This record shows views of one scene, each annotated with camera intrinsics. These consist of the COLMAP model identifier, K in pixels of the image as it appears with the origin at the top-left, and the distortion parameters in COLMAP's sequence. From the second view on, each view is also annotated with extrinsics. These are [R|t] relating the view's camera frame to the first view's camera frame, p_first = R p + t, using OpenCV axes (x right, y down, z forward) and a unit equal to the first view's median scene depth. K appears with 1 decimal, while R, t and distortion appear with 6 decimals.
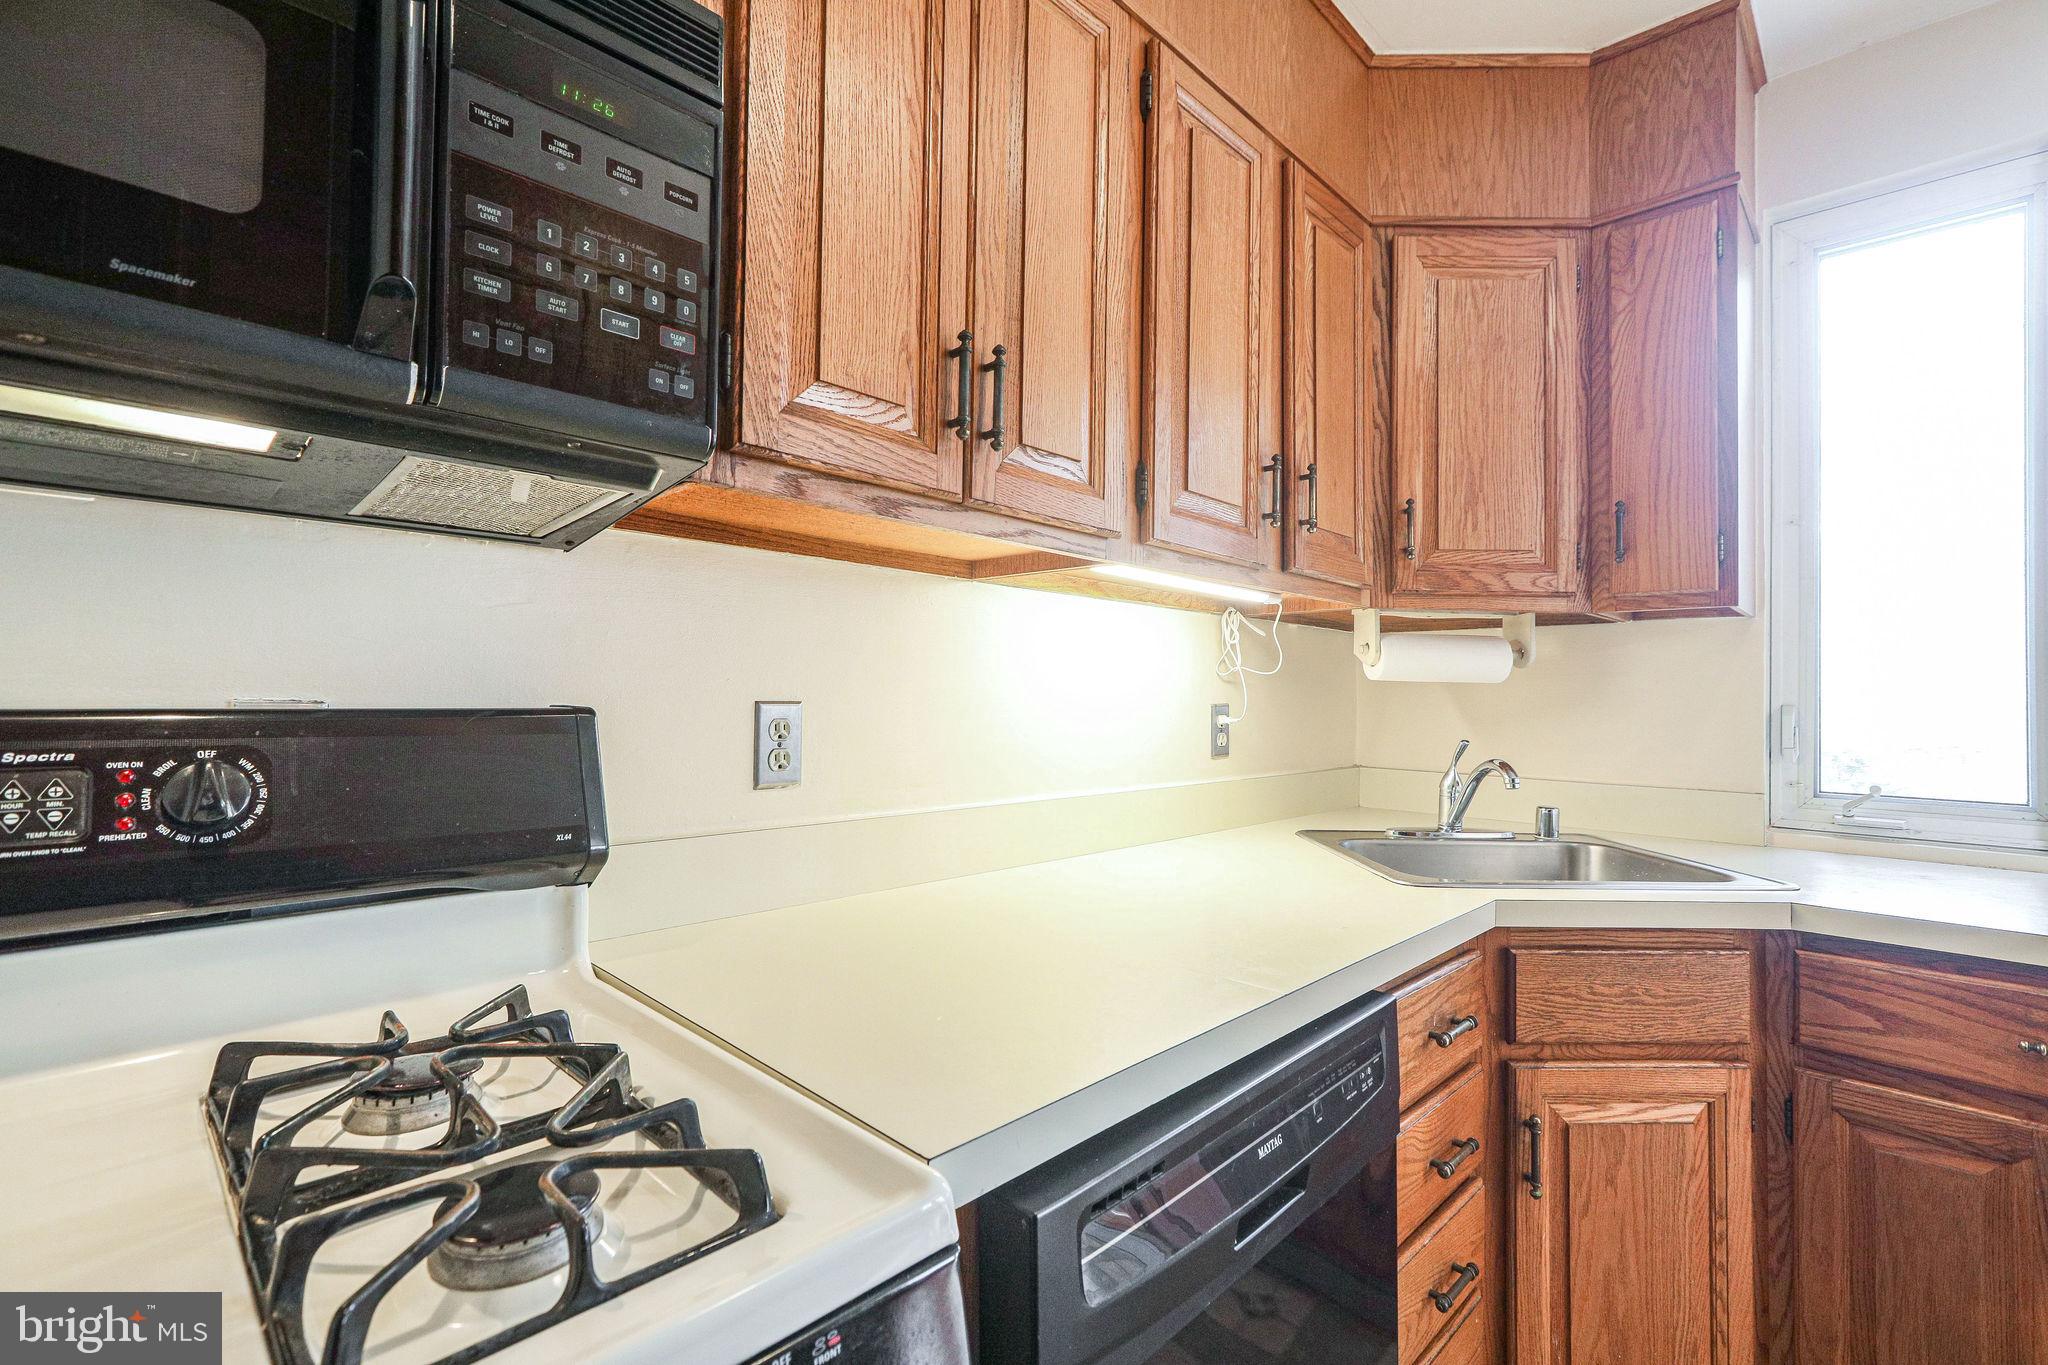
lens RADIAL K [[935.6, 0, 1024.0], [0, 935.6, 682.5], [0, 0, 1]] dist [-0.000603, 0.000031]
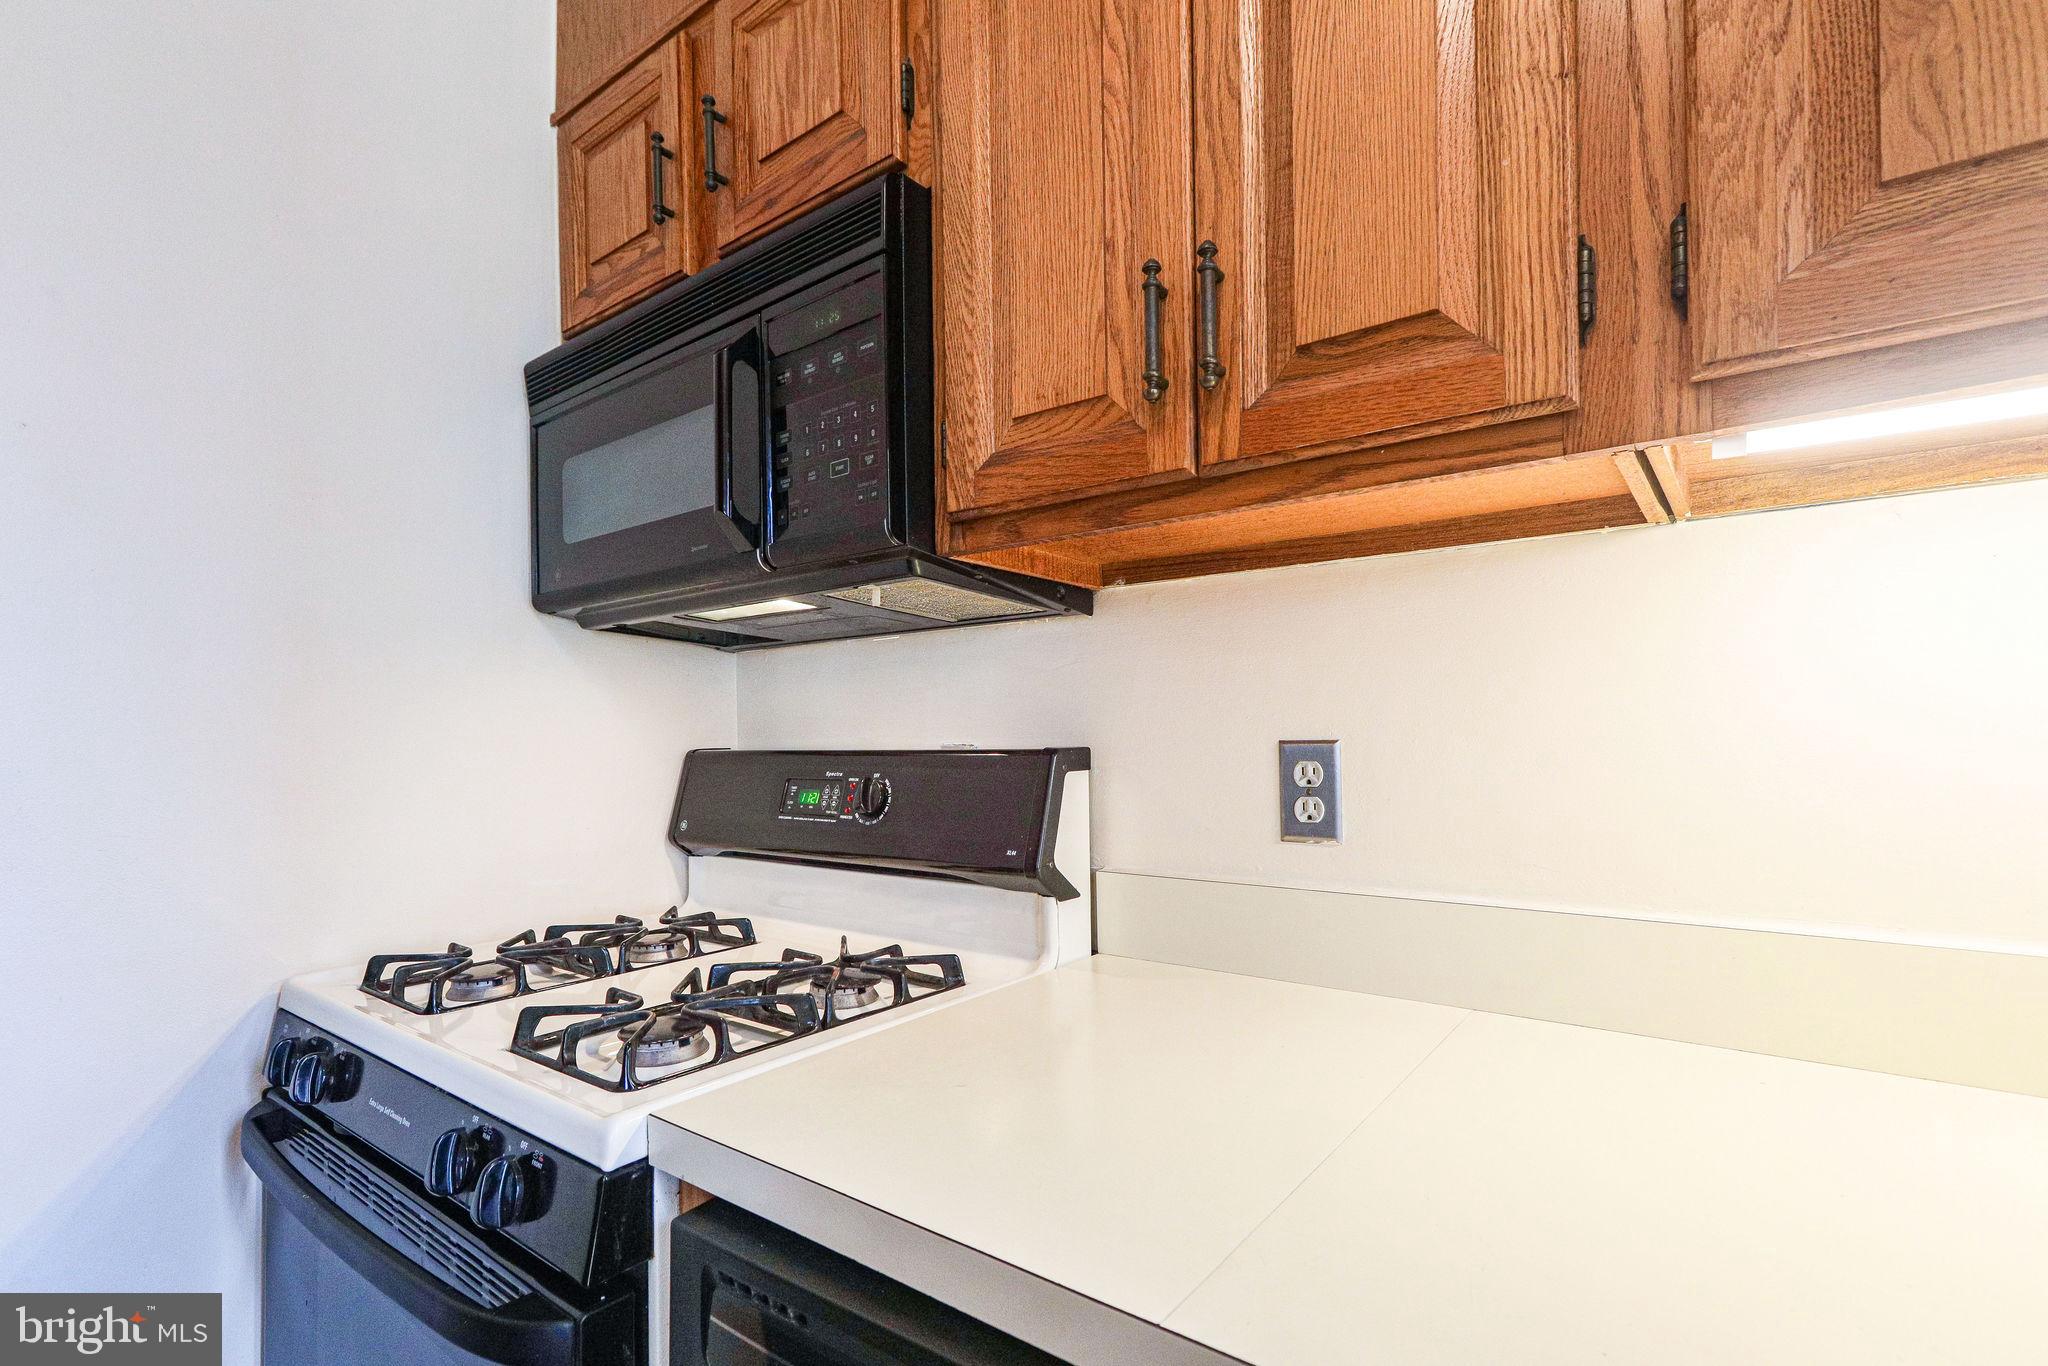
lens RADIAL K [[939.2, 0, 1017.8], [0, 939.2, 719.8], [0, 0, 1]] dist [0.000201, 0.000222]
pose [[0.117663, -0.033003, -0.992505, 0.758000], [0.030528, 0.999095, -0.029603, 0.025836], [0.992584, -0.026816, 0.118564, 0.869494]]
